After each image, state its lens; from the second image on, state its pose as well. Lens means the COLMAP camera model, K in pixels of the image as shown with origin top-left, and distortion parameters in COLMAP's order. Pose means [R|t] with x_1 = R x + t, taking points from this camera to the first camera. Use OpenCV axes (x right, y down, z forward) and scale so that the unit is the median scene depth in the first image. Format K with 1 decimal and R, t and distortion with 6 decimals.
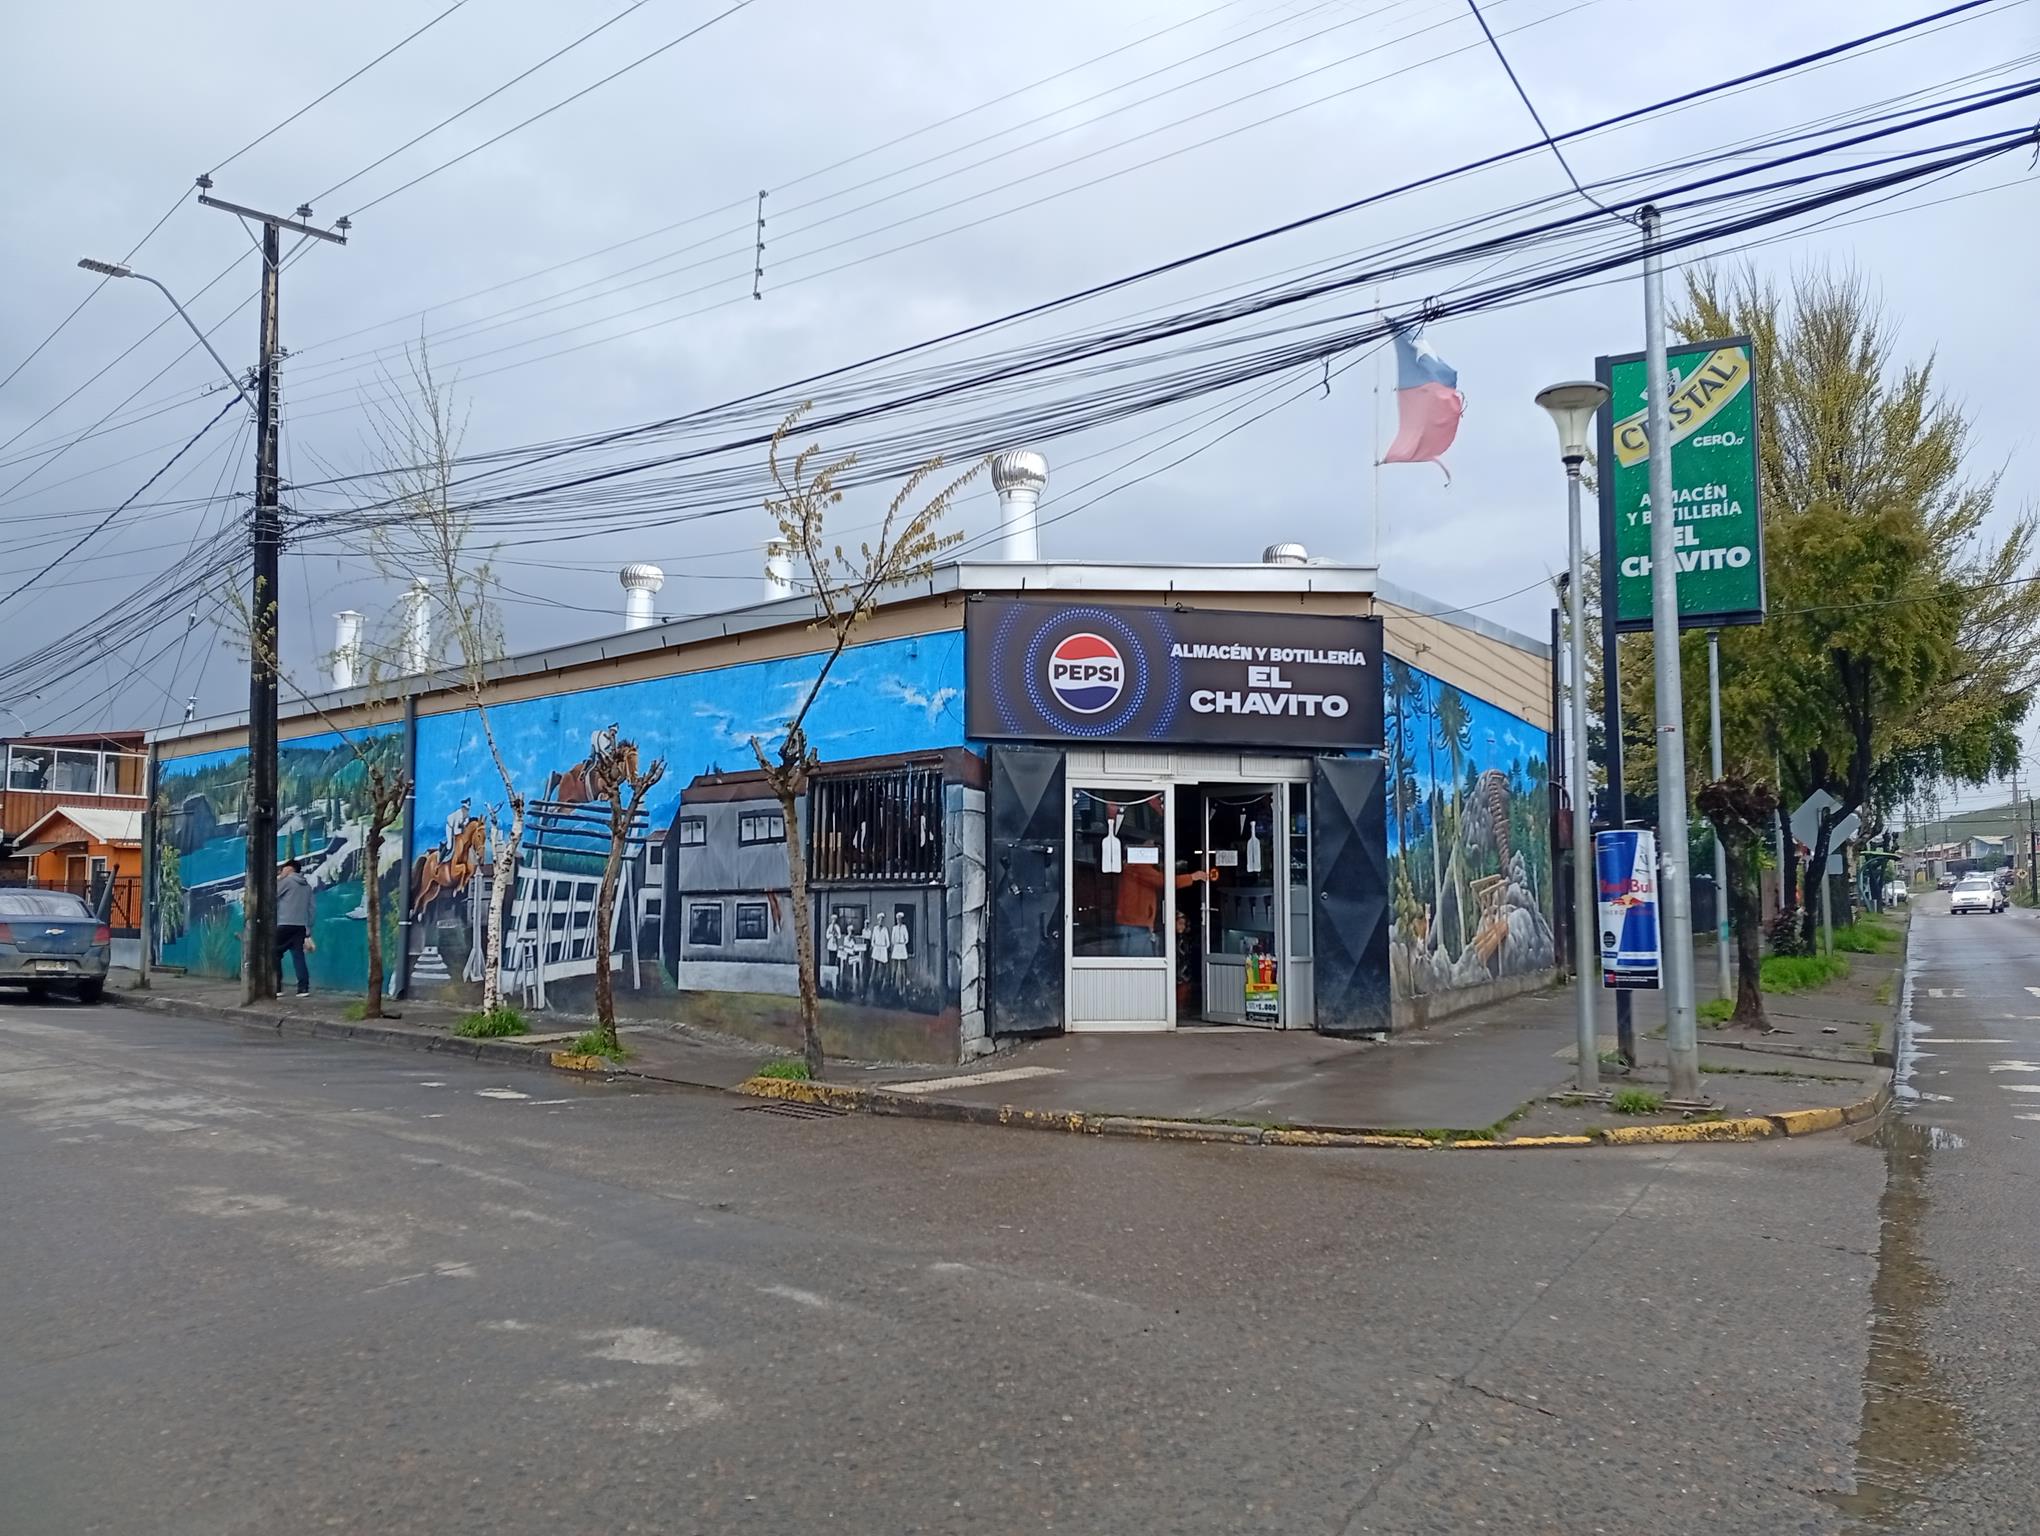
lens RADIAL K [[1533.6, 0, 1017.9], [0, 1533.6, 754.0], [0, 0, 1]] dist [0.126085, -0.252297]
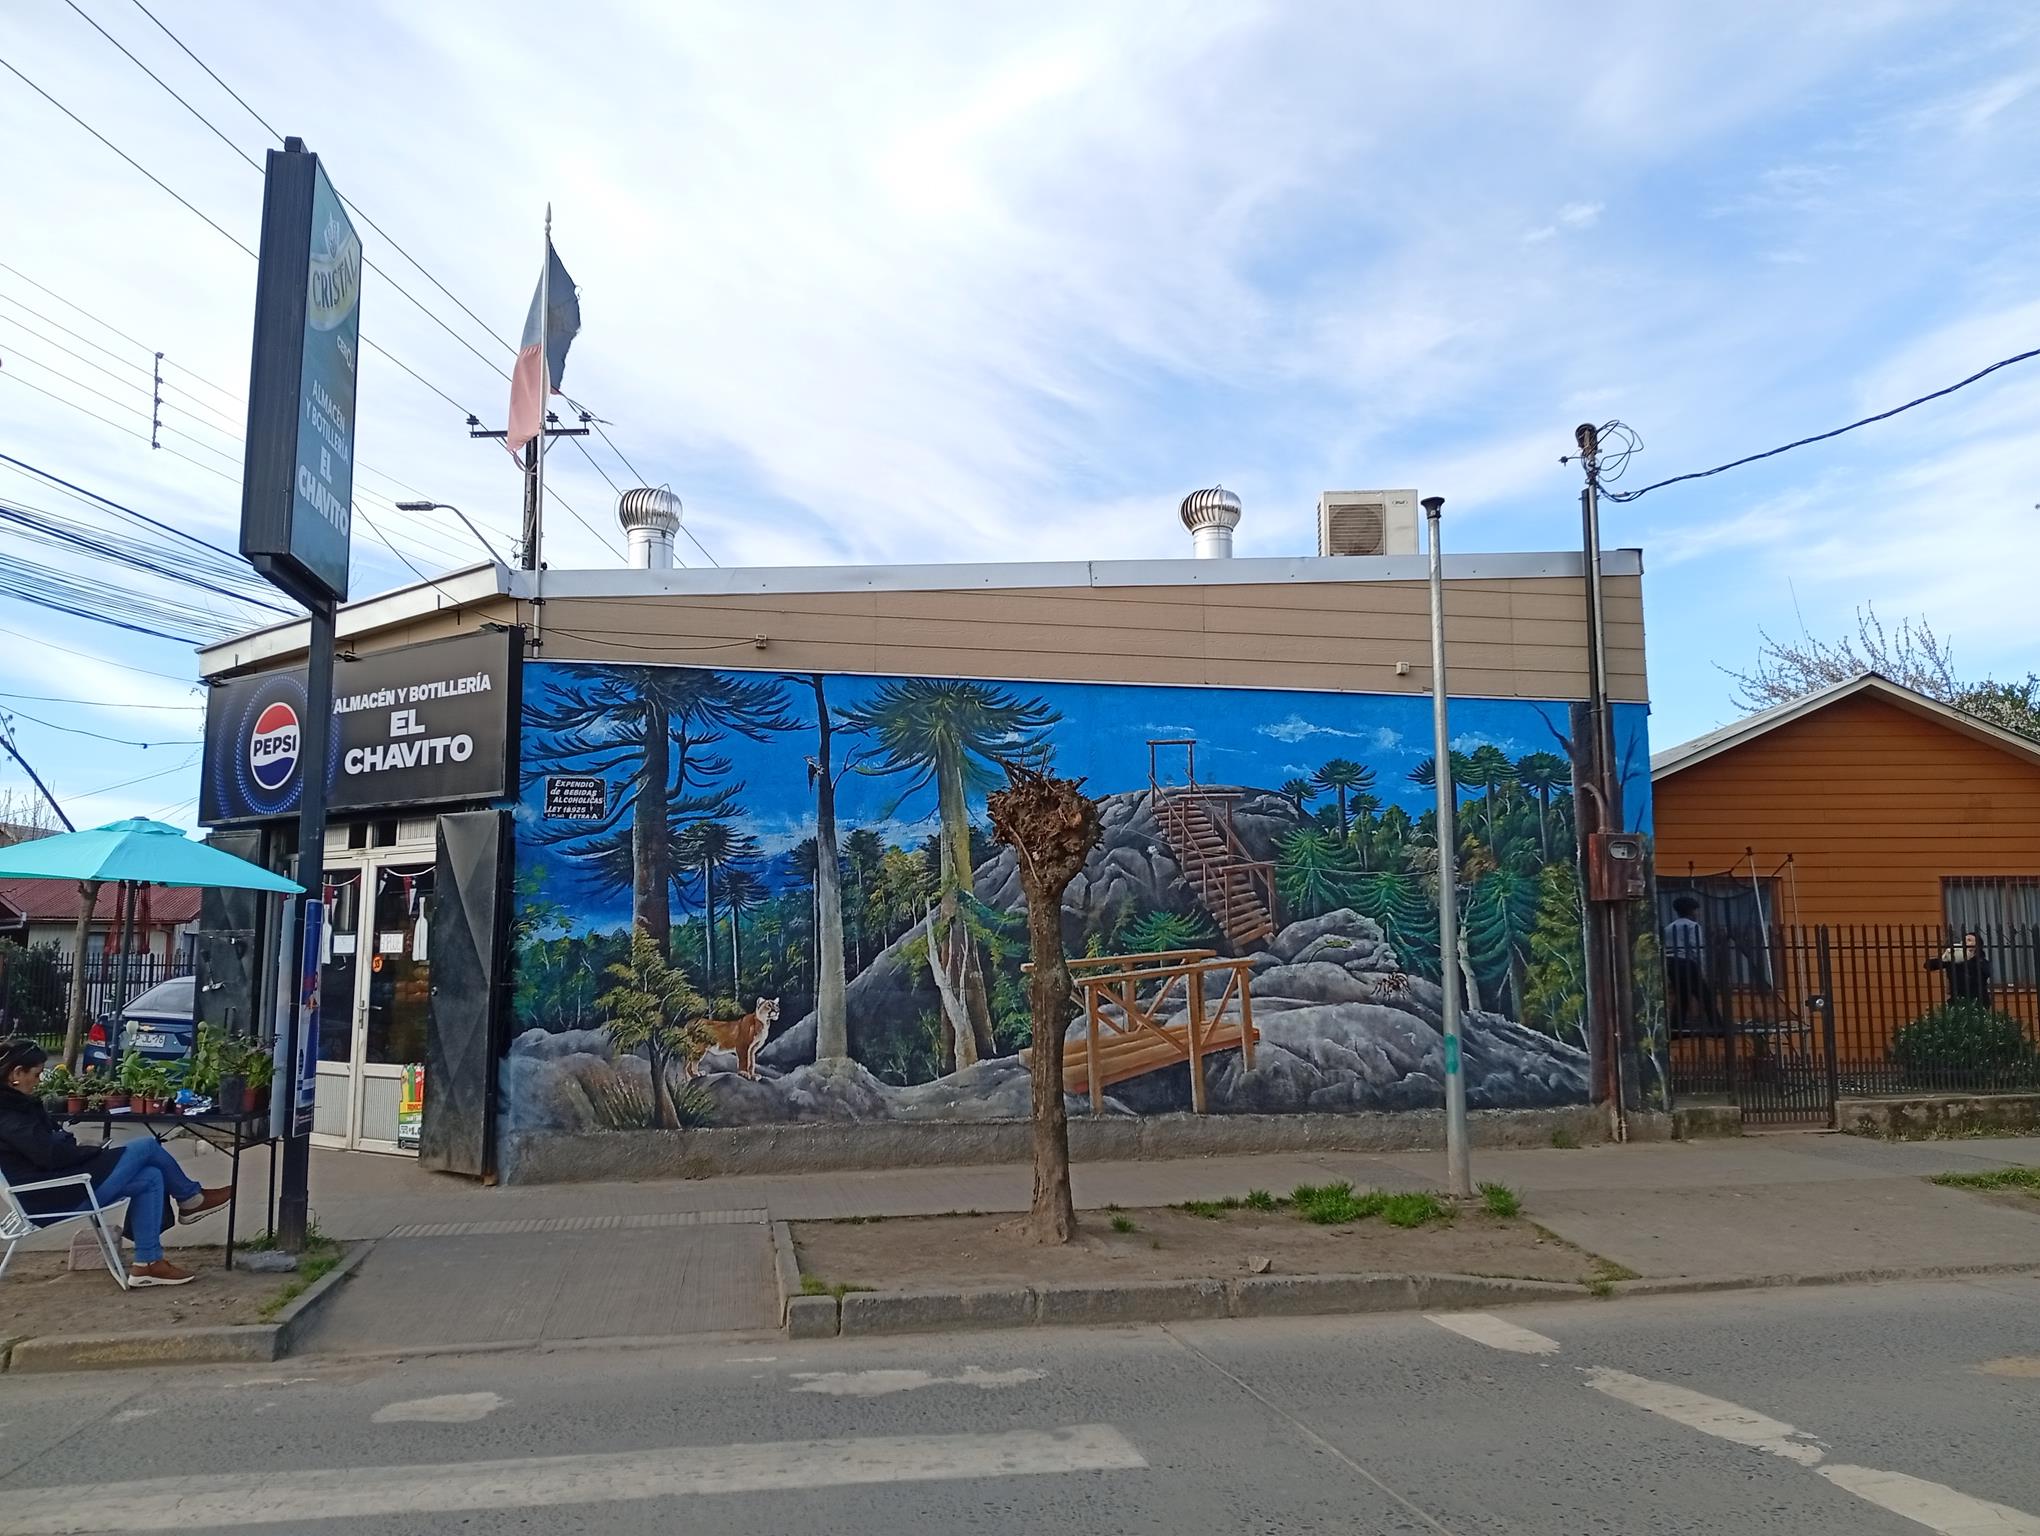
lens RADIAL K [[1529.7, 0, 1018.9], [0, 1529.7, 752.9], [0, 0, 1]] dist [0.137877, -0.271766]
pose [[0.647231, -0.107650, -0.754655, 0.880545], [0.073734, 0.994177, -0.078580, 0.048650], [0.758720, -0.004784, 0.651400, 0.626999]]
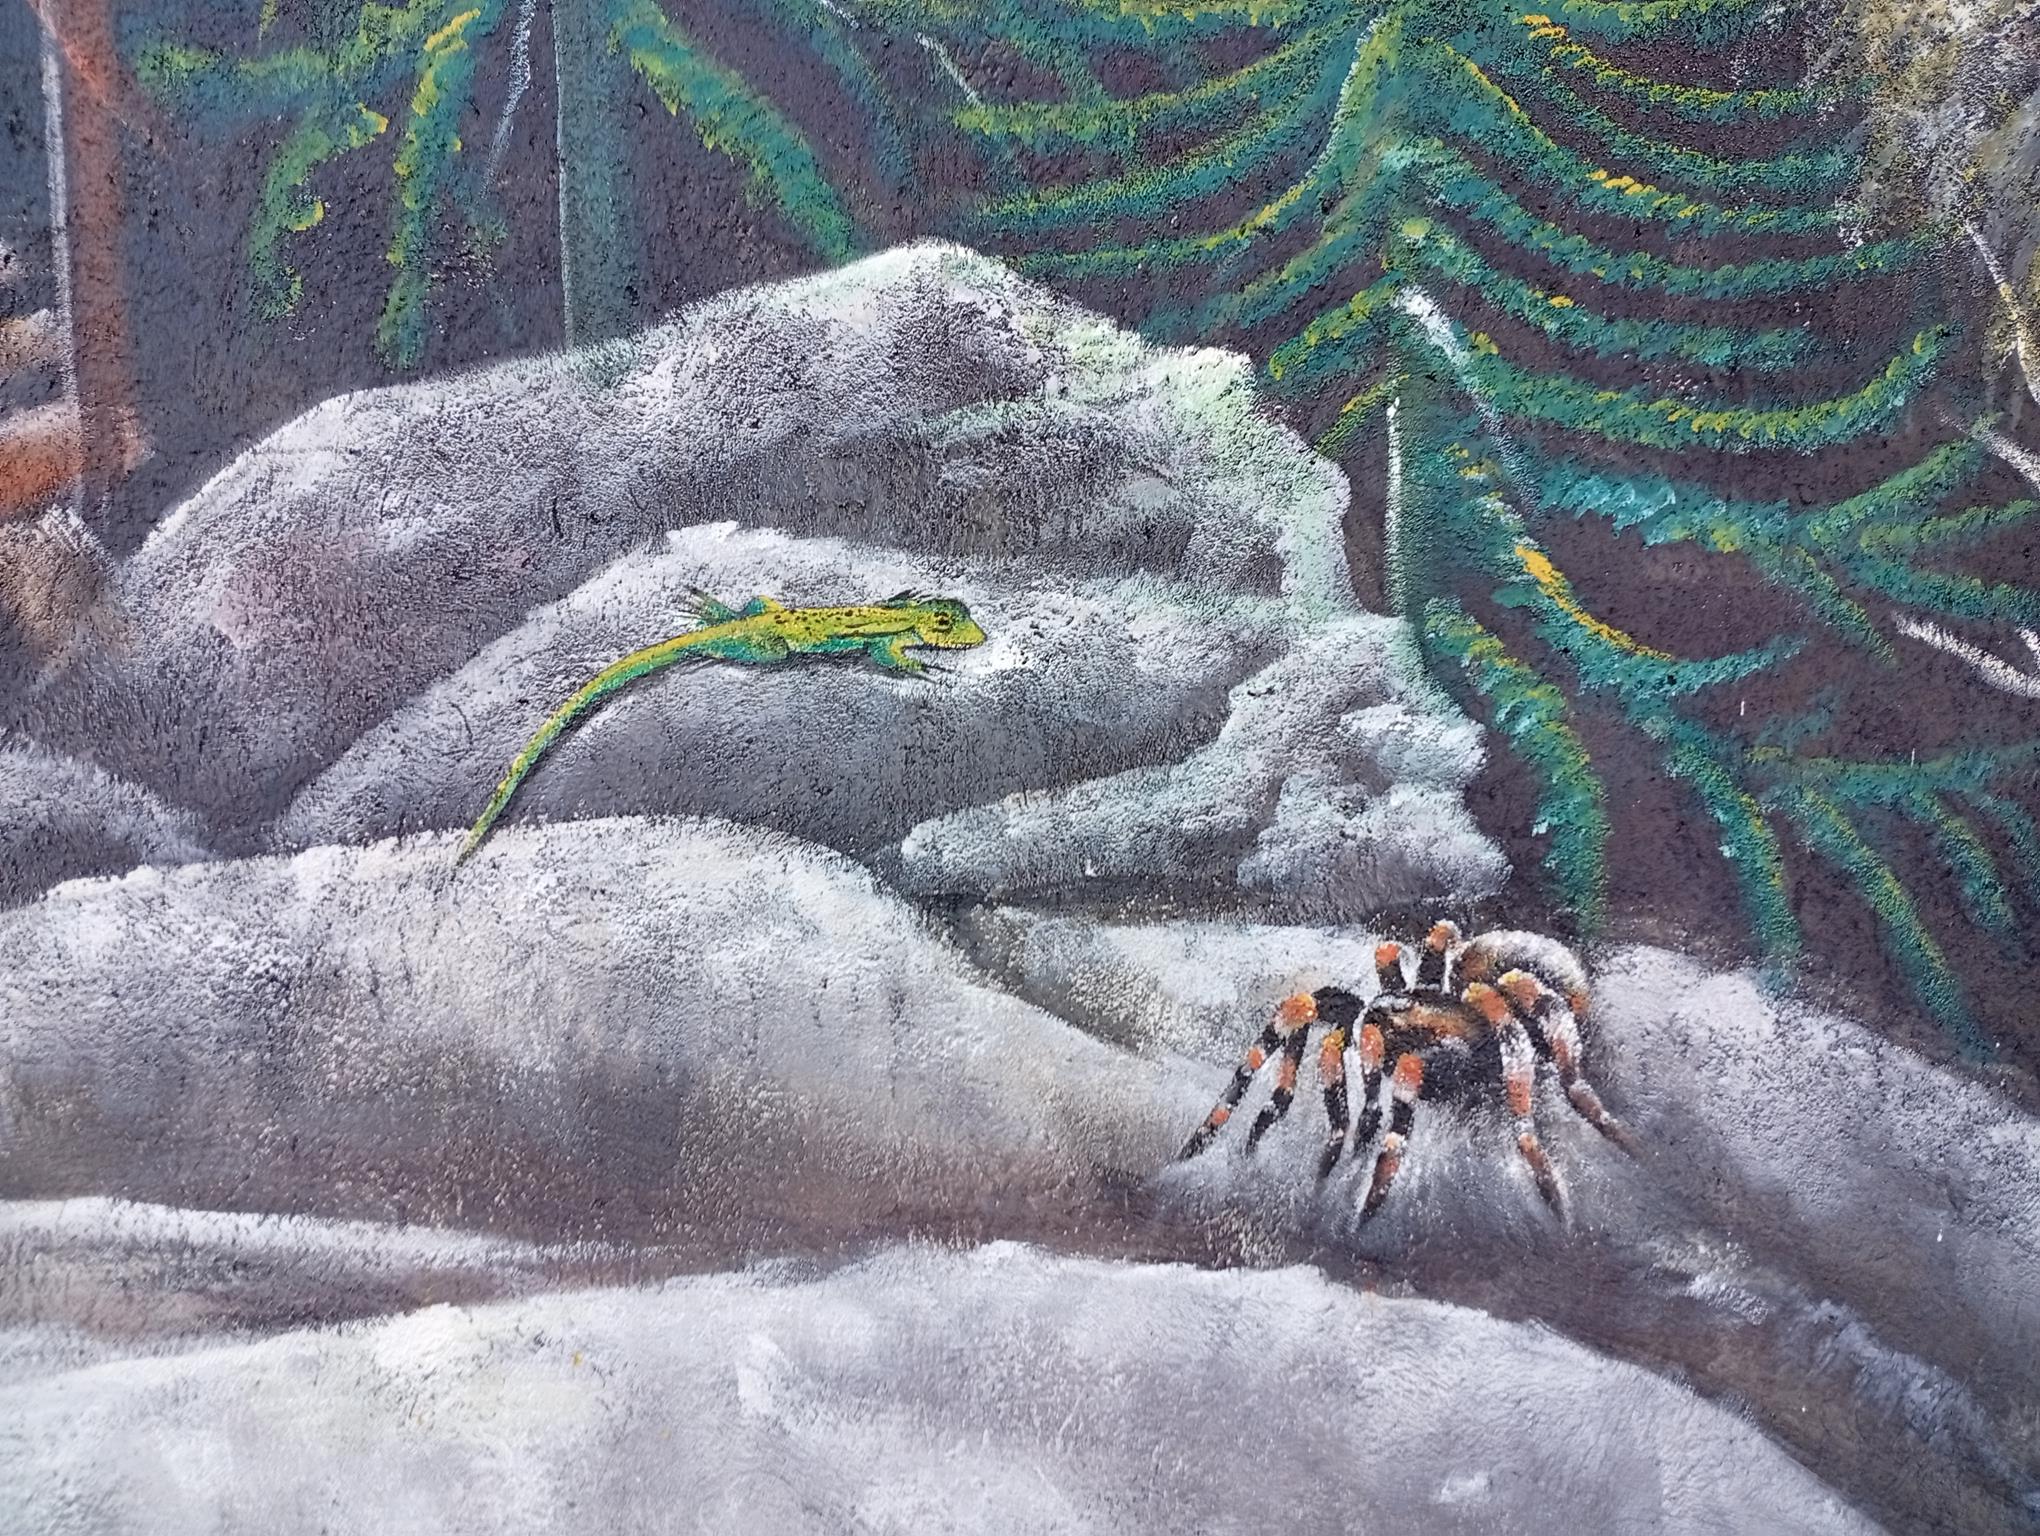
lens RADIAL K [[1560.7, 0, 1010.0], [0, 1560.7, 752.0], [0, 0, 1]] dist [0.109745, -0.216043]
pose [[0.522471, 0.009523, -0.852604, 0.466009], [0.082433, 0.994690, 0.061624, 0.096005], [0.848663, -0.102480, 0.518911, 1.208127]]
